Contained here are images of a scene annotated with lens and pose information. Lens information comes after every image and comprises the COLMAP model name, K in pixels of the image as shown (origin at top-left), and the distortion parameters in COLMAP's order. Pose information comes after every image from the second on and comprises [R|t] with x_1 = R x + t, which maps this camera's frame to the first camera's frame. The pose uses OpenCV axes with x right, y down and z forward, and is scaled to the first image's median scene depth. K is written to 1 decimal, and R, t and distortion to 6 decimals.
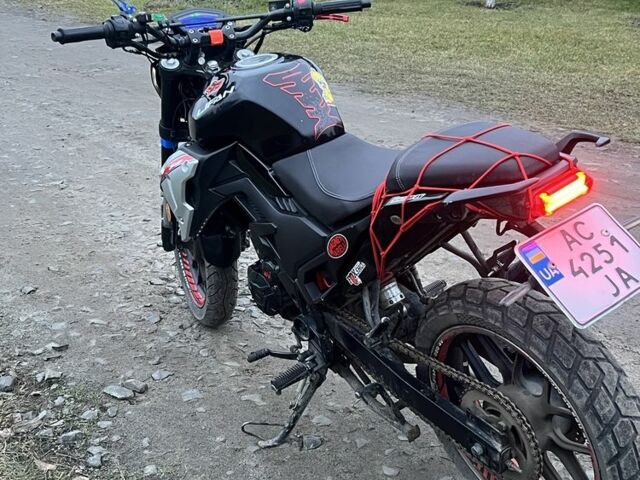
lens RADIAL K [[673.0, 0, 320.0], [0, 673.0, 240.1], [0, 0, 1]] dist [0.017013, 0.000000]
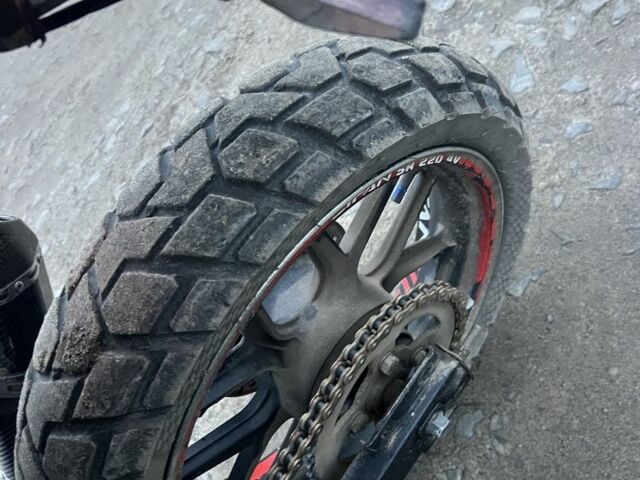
lens RADIAL K [[673.0, 0, 320.0], [0, 673.0, 239.6], [0, 0, 1]] dist [0.017013, 0.000000]
pose [[-0.206643, -0.766544, 0.608037, 0.082291], [0.798926, 0.226552, 0.557128, -0.027189], [-0.564815, 0.600903, 0.565597, 0.796198]]
